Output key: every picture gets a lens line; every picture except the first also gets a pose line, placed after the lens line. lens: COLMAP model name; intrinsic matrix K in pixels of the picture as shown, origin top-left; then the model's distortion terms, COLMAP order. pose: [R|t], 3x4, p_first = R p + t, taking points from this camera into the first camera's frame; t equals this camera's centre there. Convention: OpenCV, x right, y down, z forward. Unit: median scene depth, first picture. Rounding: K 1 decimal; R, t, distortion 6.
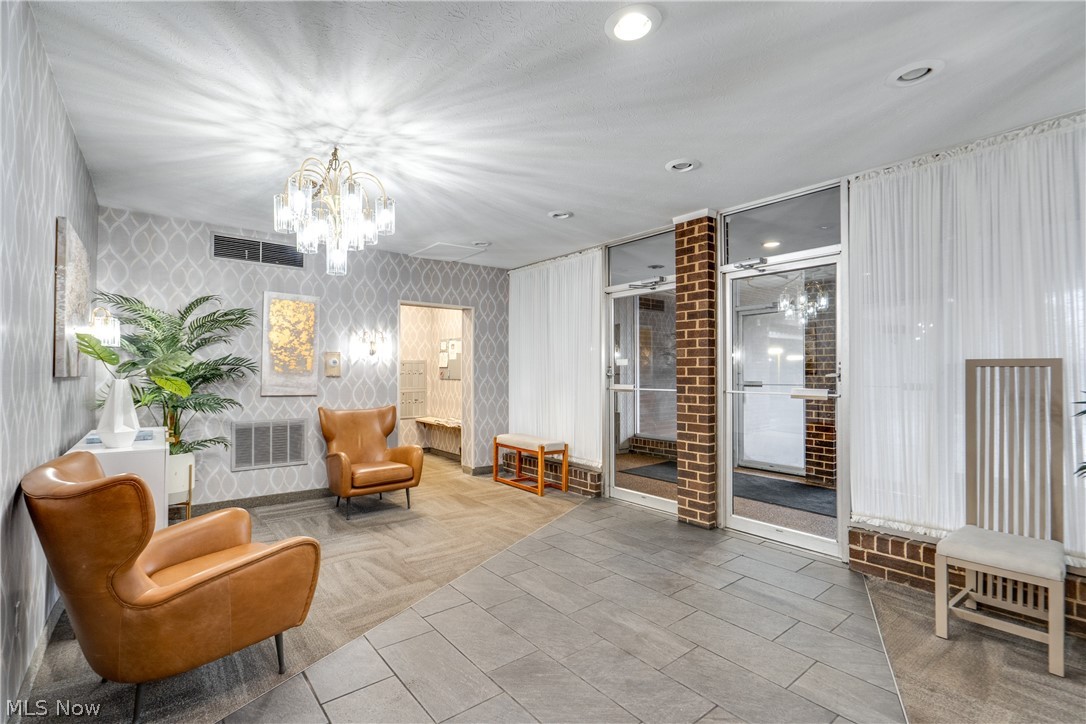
lens RADIAL K [[496.0, 0, 537.2], [0, 496.0, 367.6], [0, 0, 1]] dist [-0.001979, 0.001736]
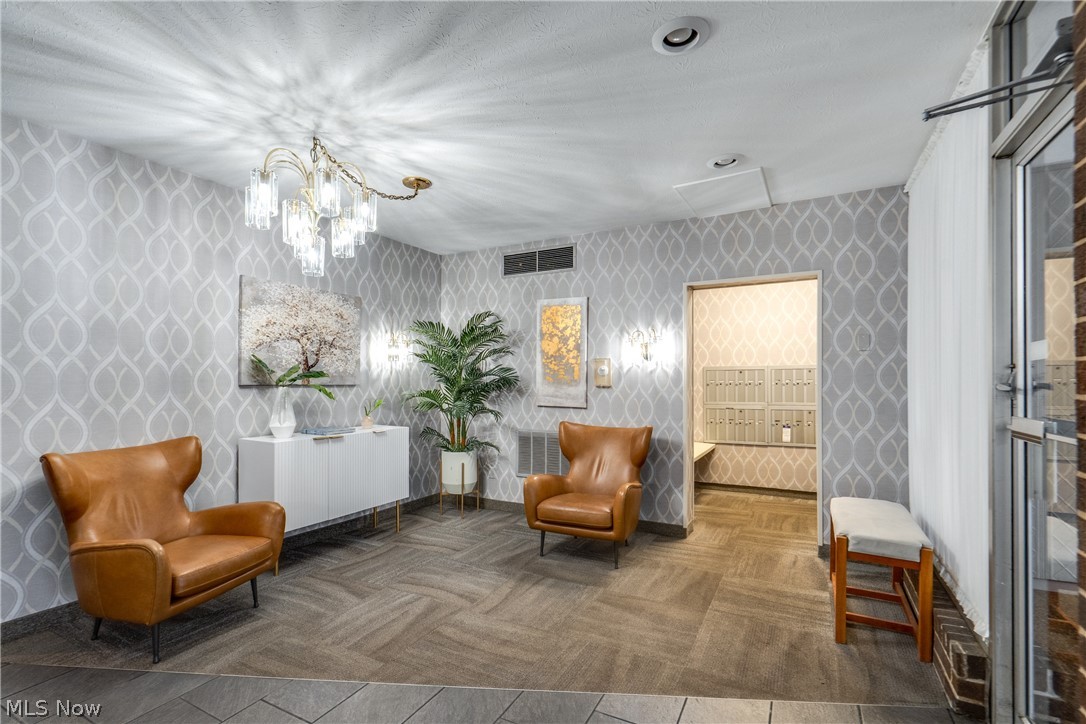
lens RADIAL K [[496.0, 0, 543.8], [0, 496.0, 381.3], [0, 0, 1]] dist [-0.001979, 0.001736]
pose [[0.403850, -0.002086, -0.914823, 0.371919], [0.008821, 0.999960, 0.001614, 0.006671], [0.914783, -0.008722, 0.403852, 0.624076]]
